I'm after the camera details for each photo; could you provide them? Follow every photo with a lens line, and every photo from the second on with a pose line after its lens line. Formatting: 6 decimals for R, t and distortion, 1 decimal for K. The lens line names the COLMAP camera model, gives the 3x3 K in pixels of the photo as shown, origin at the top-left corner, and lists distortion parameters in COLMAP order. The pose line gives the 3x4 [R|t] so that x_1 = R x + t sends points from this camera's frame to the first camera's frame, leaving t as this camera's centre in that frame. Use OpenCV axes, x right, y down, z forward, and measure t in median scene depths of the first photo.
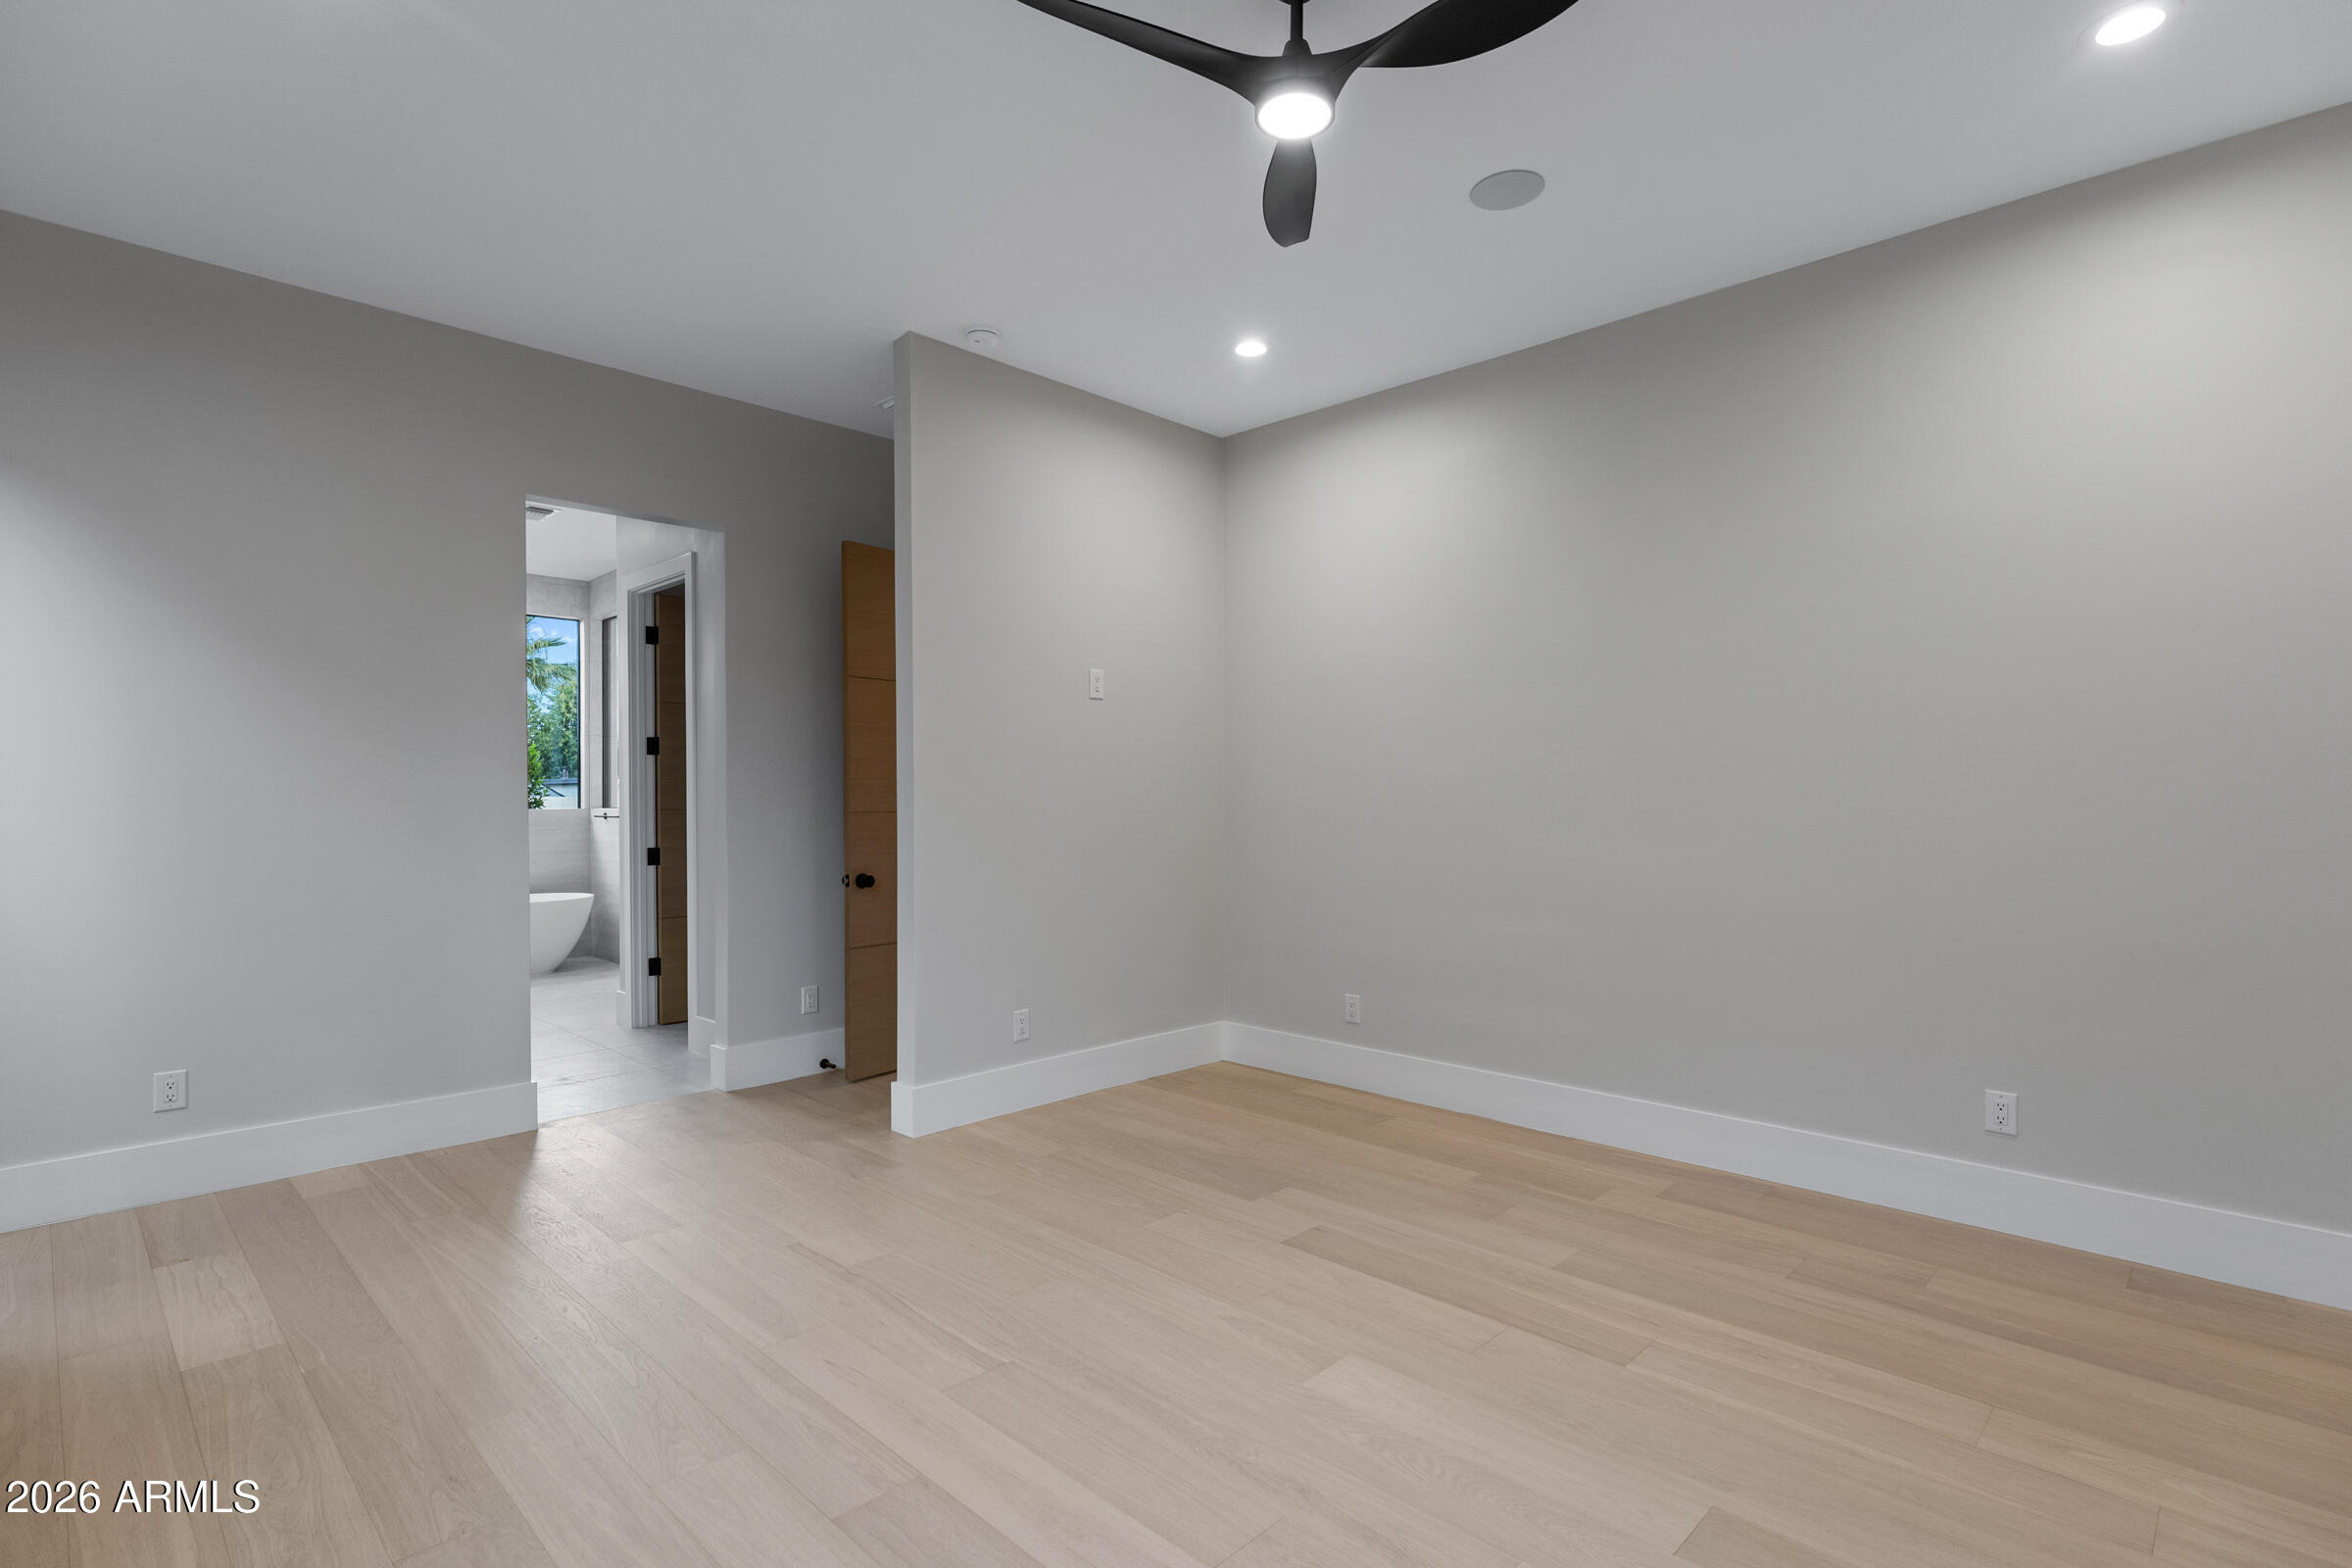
lens RADIAL K [[1114.4, 0, 1226.2], [0, 1114.4, 782.8], [0, 0, 1]] dist [0.000595, -0.000439]
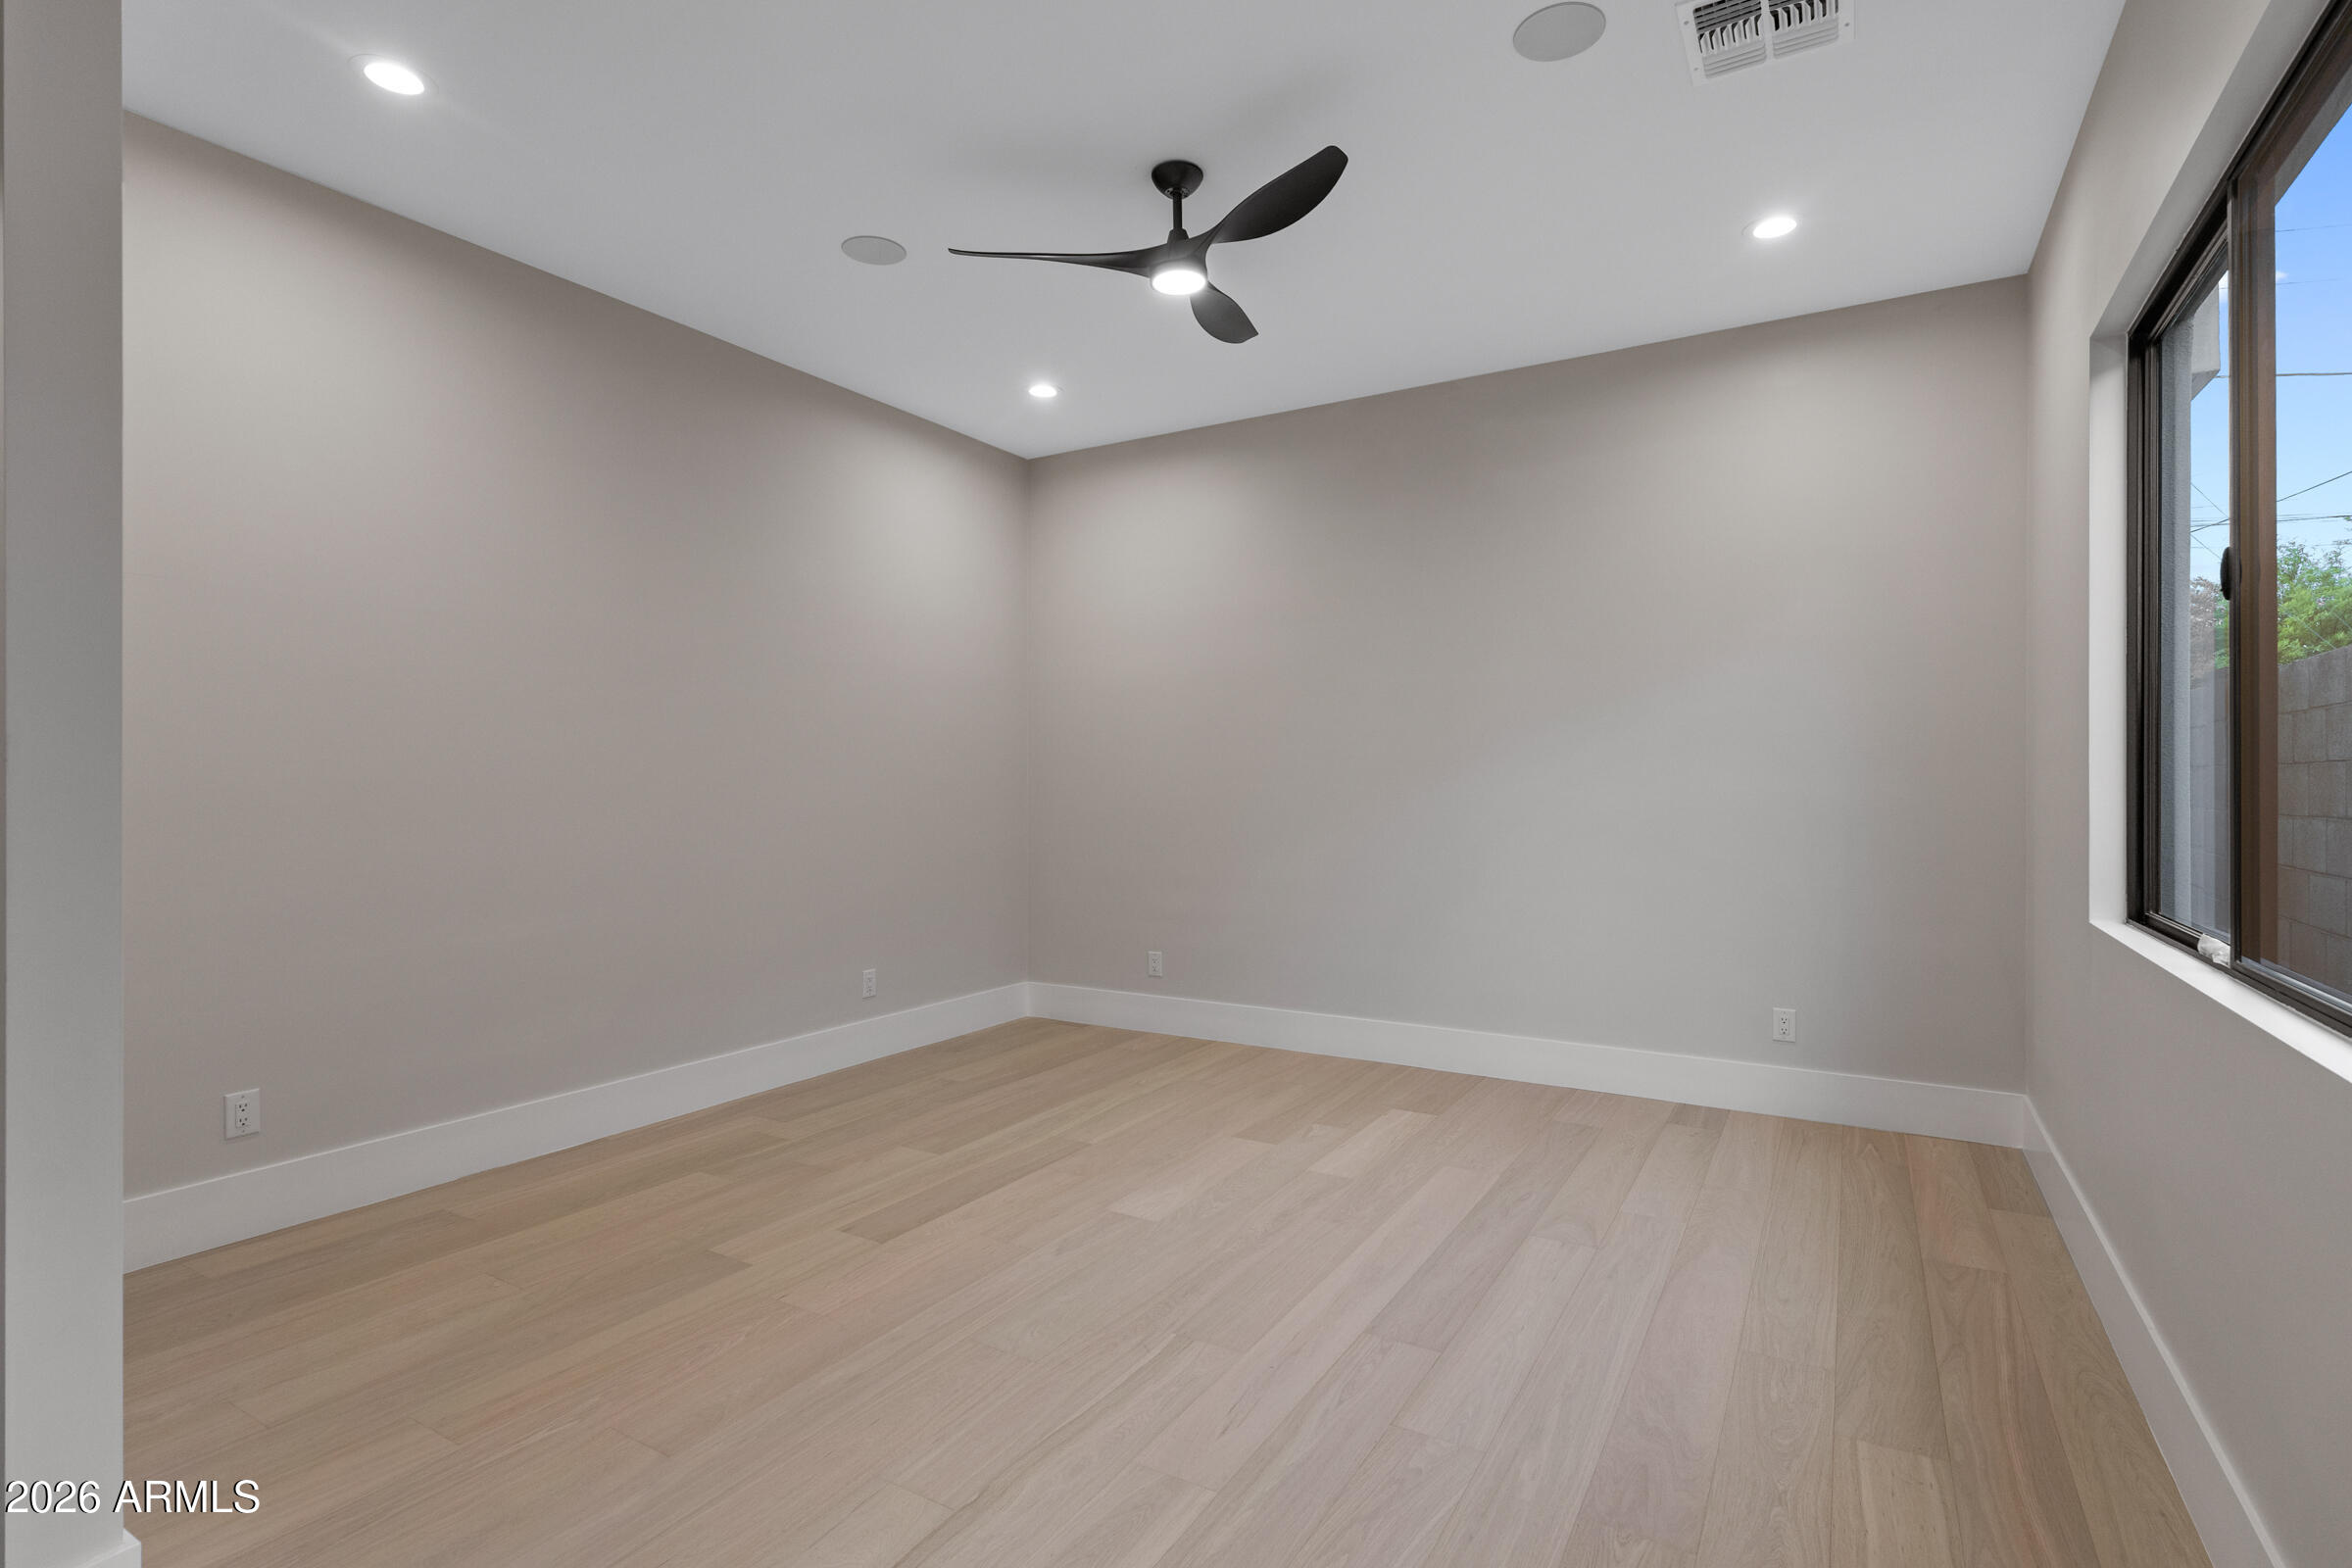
lens RADIAL K [[1114.4, 0, 1226.2], [0, 1114.4, 782.8], [0, 0, 1]] dist [0.000595, -0.000439]
pose [[-0.230327, -0.003571, 0.973107, -1.033983], [-0.010663, 0.999942, 0.001146, 0.028999], [-0.973055, -0.010112, -0.230352, 1.058661]]
